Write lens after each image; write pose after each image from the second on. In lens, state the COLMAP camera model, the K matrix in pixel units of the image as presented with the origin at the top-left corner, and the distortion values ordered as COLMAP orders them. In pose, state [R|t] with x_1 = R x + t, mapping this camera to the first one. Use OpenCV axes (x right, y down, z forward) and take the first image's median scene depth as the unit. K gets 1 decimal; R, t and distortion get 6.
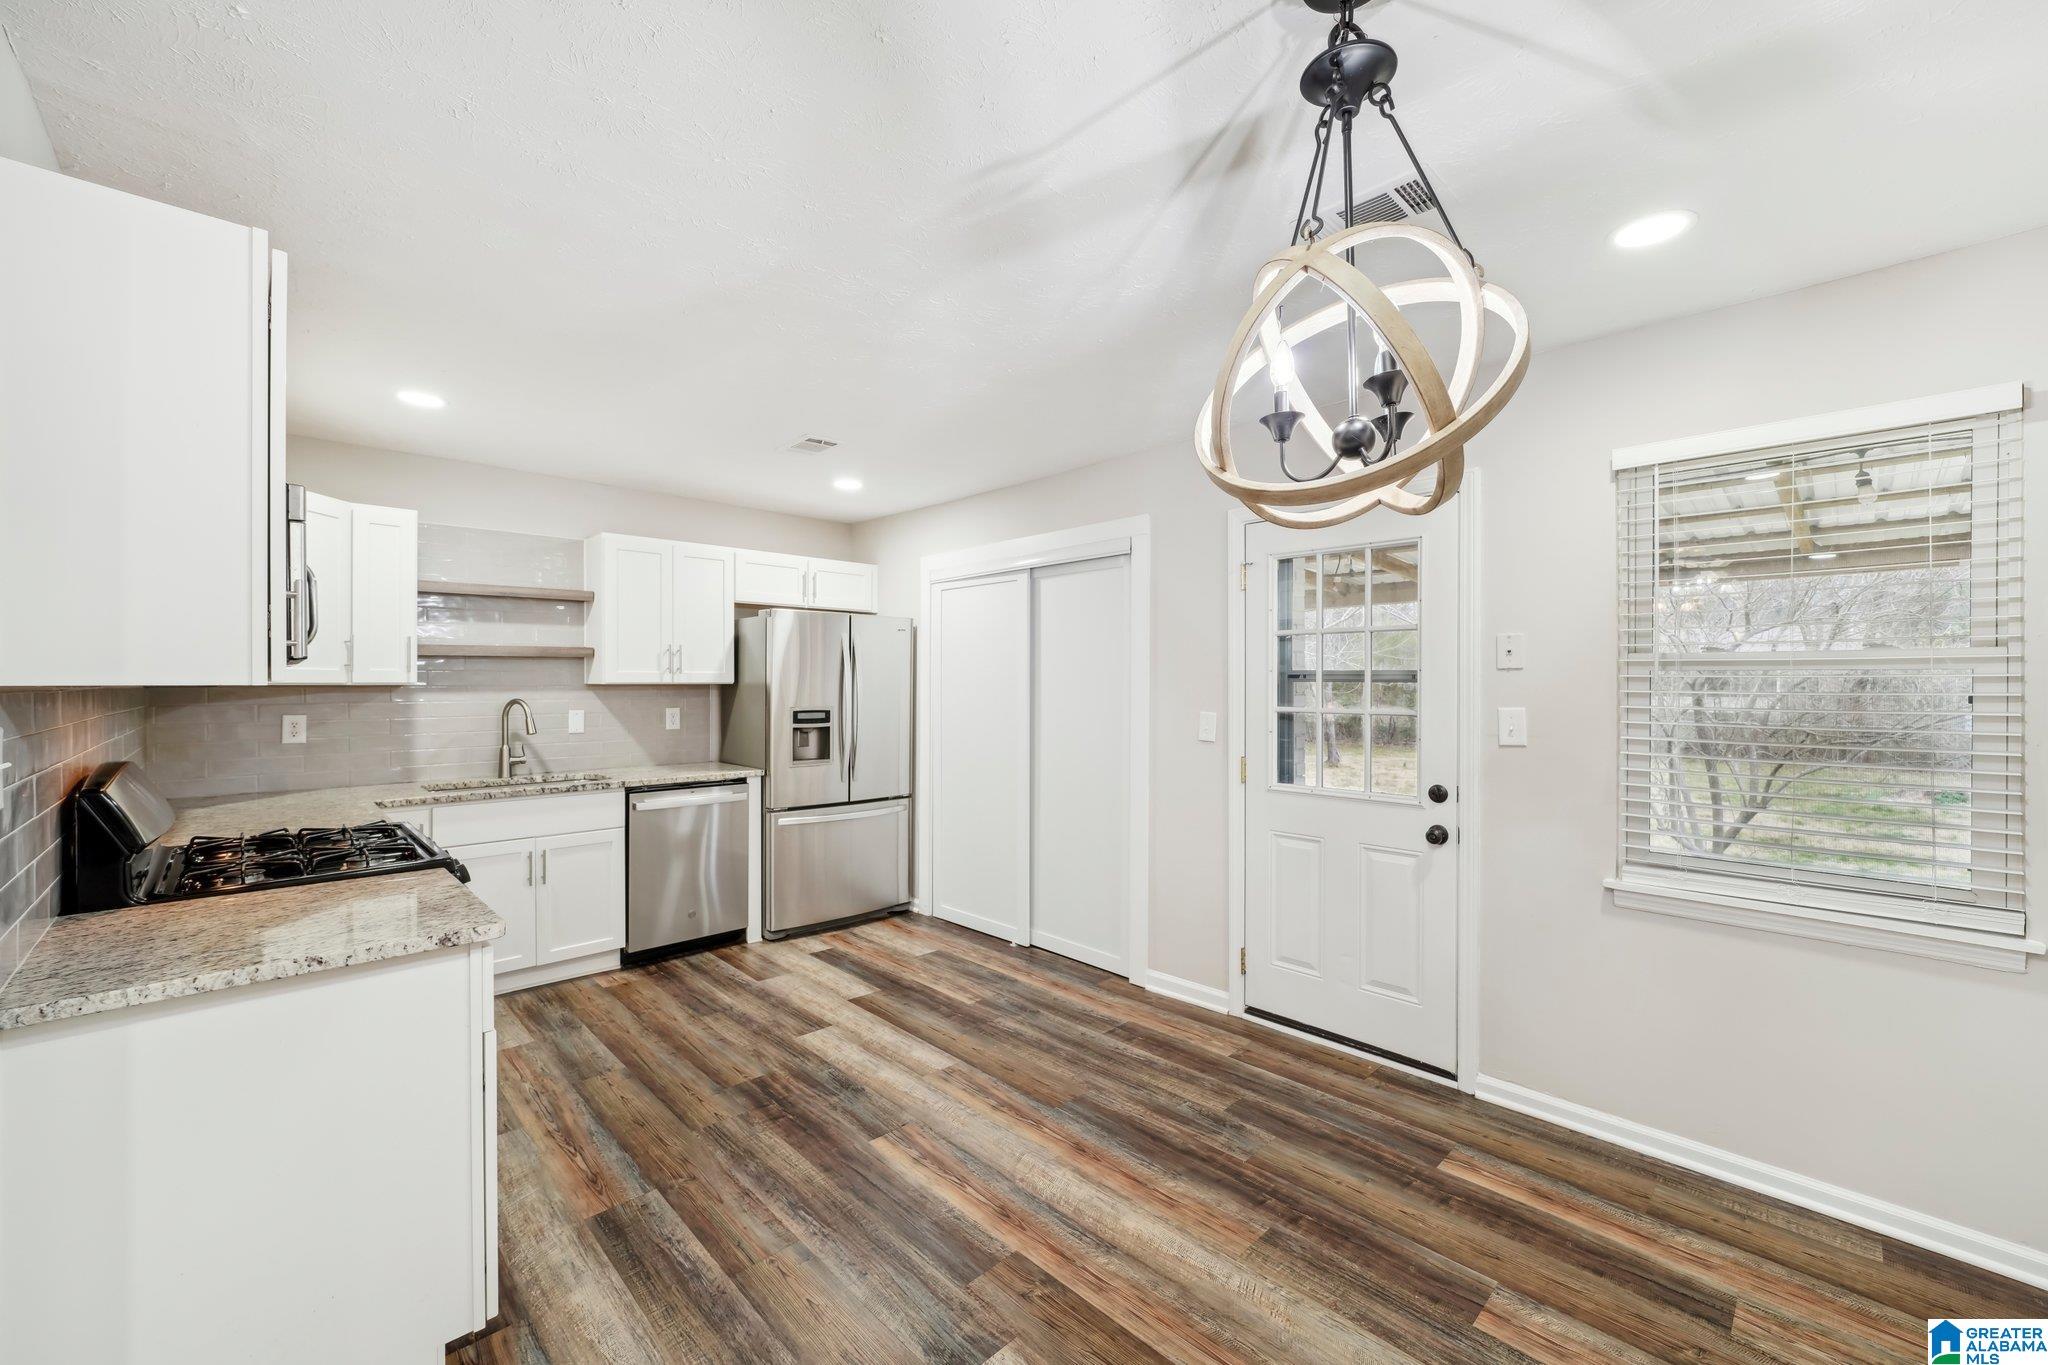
lens RADIAL K [[812.0, 0, 1022.7], [0, 812.0, 690.5], [0, 0, 1]] dist [-0.008737, 0.002586]
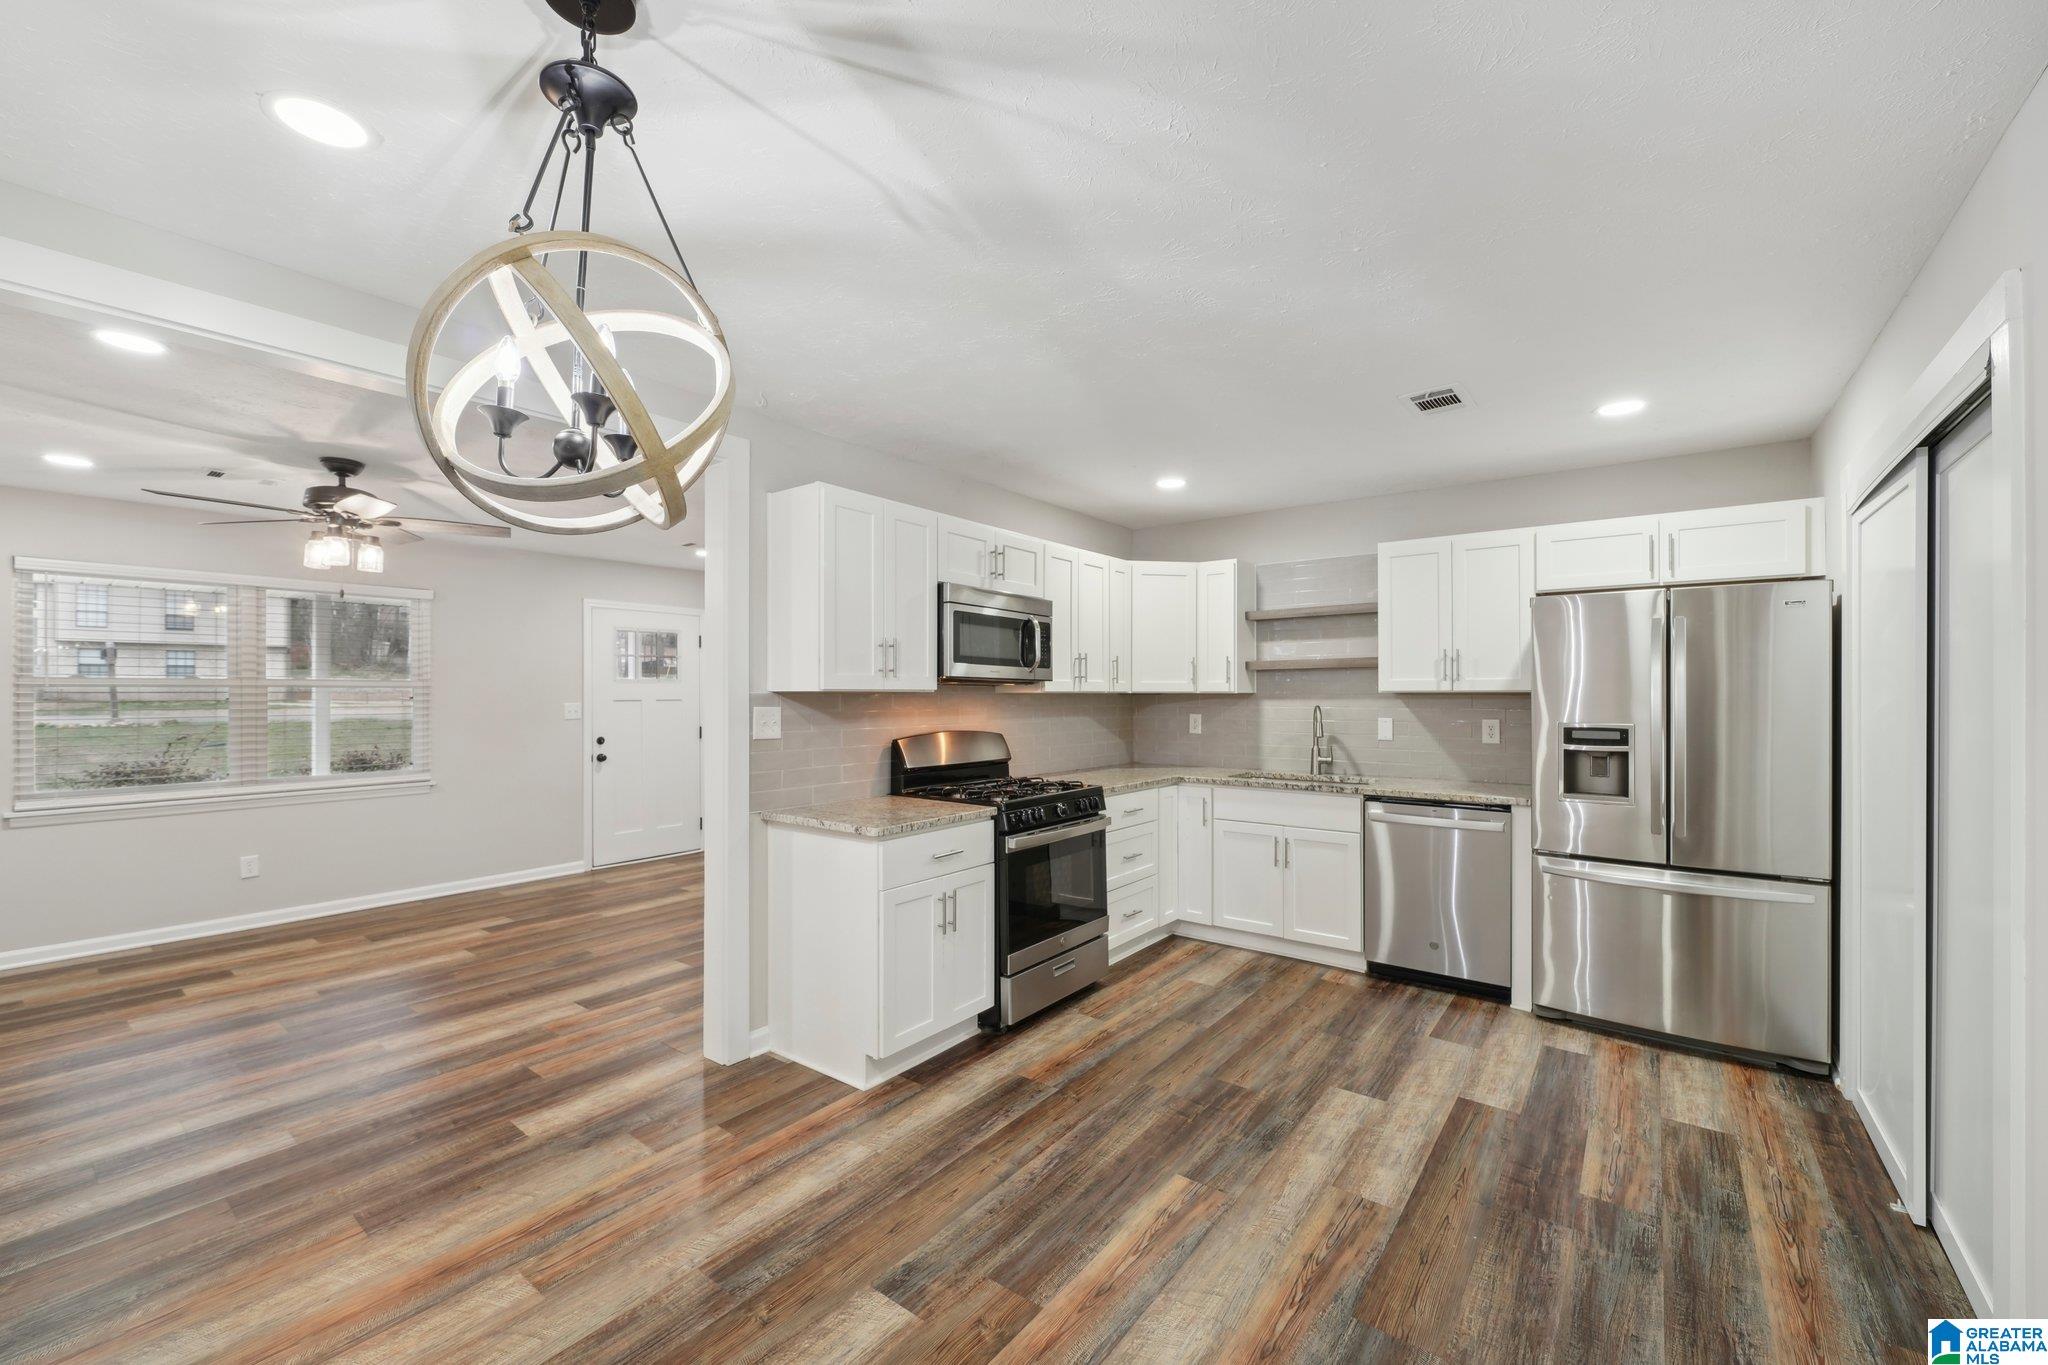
lens RADIAL K [[825.6, 0, 1018.9], [0, 825.6, 687.8], [0, 0, 1]] dist [-0.004244, 0.000147]
pose [[0.139706, -0.007922, -0.990161, 0.604095], [-0.010325, 0.999902, -0.009456, 0.001109], [0.990139, 0.011545, 0.139611, 0.552132]]
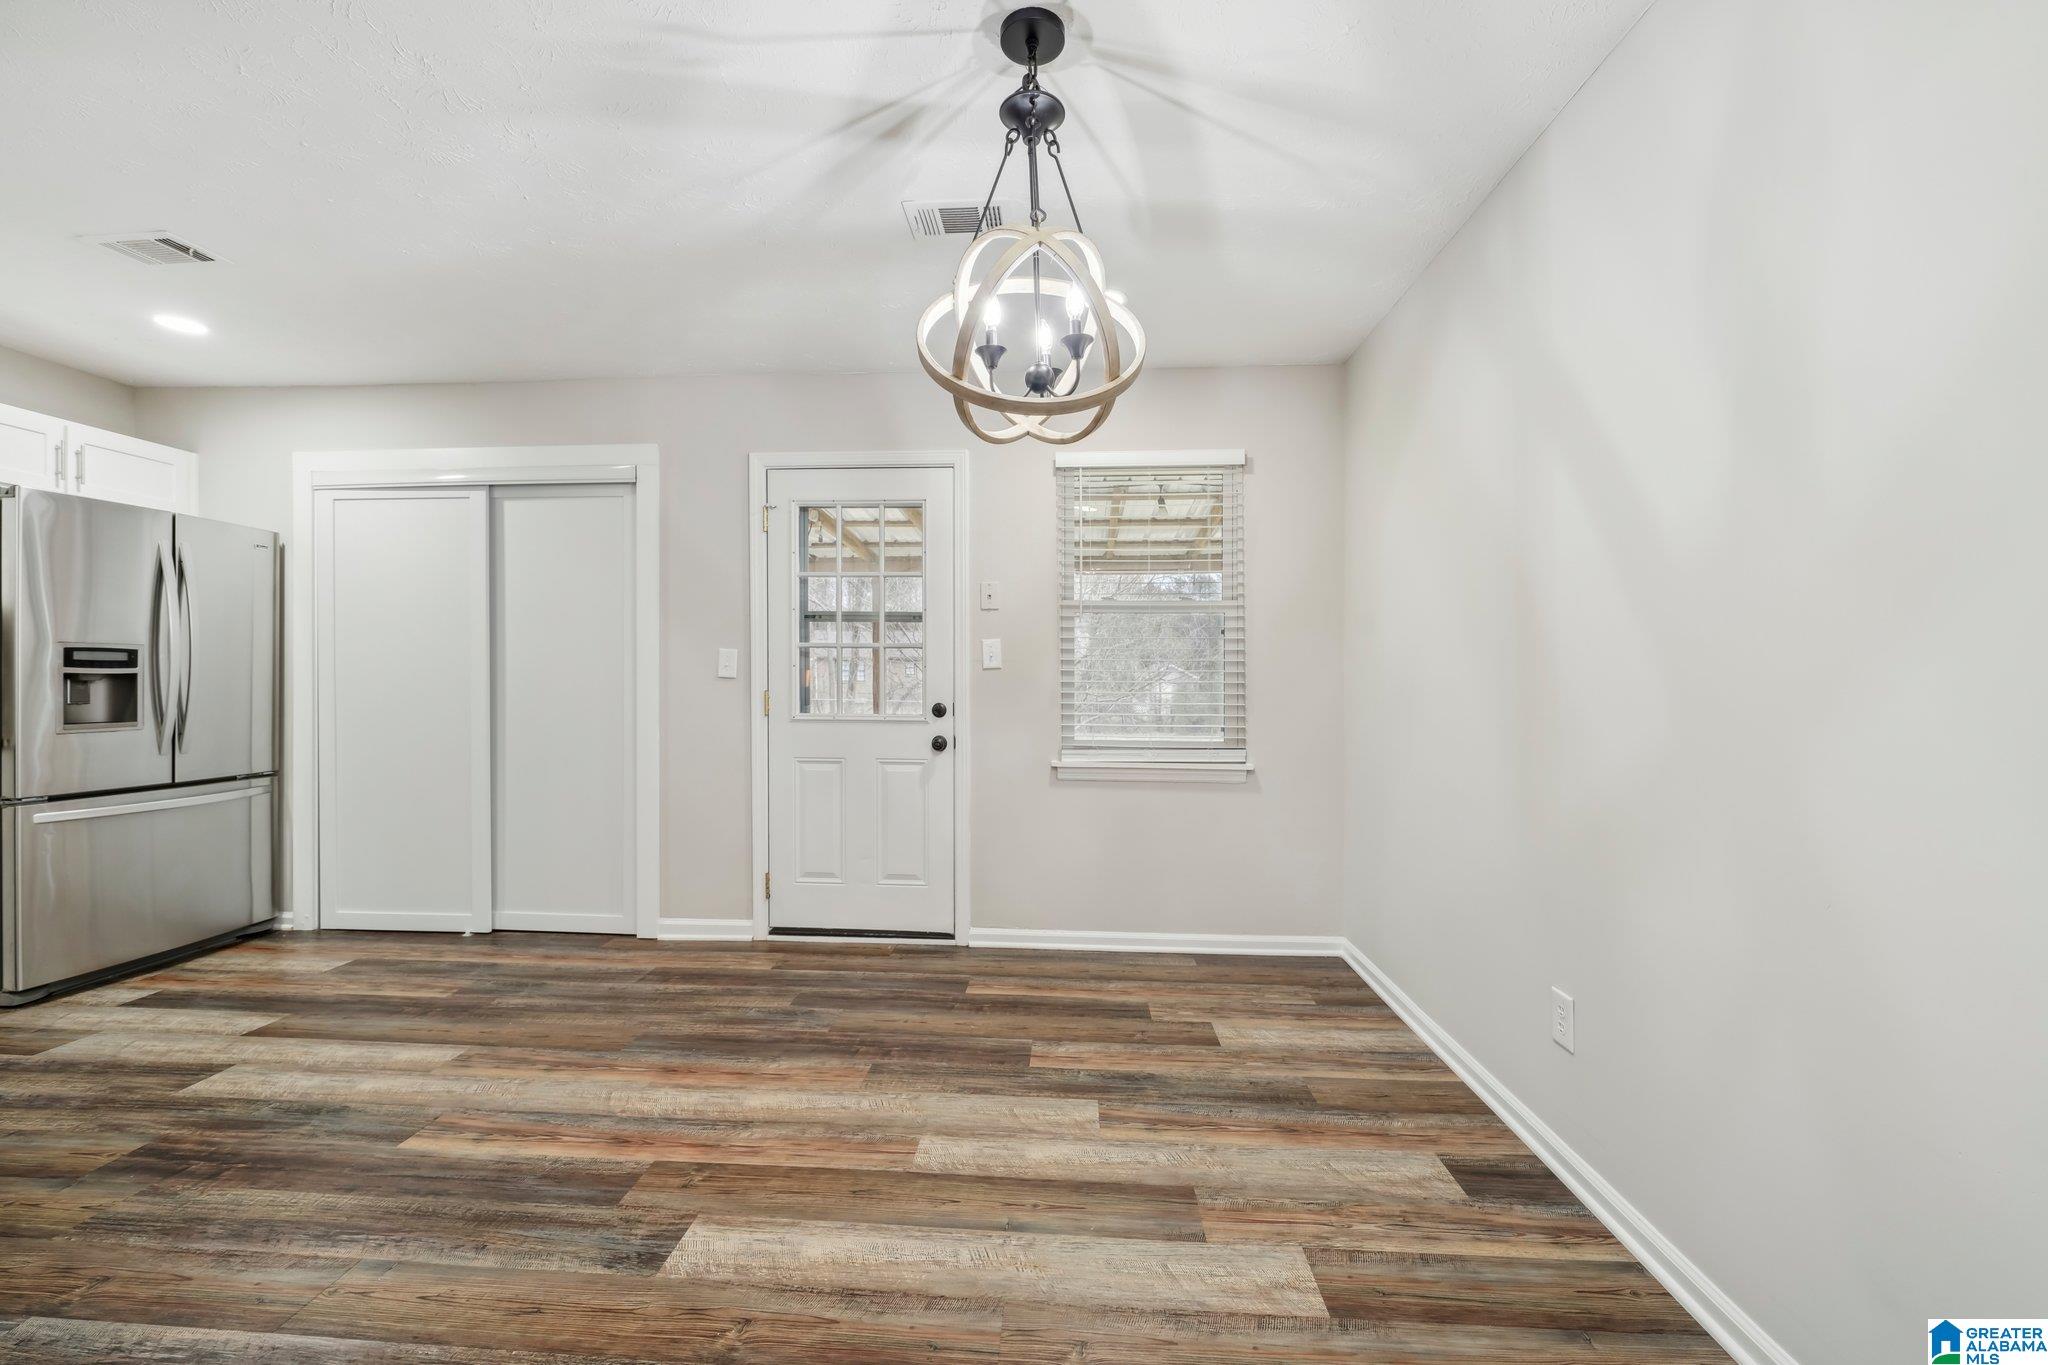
lens RADIAL K [[825.6, 0, 1018.9], [0, 825.6, 687.8], [0, 0, 1]] dist [-0.004244, 0.000147]
pose [[0.742793, -0.005302, 0.669500, -0.223796], [0.003804, 0.999986, 0.003700, 0.084795], [-0.669510, -0.000201, 0.742803, -0.011255]]
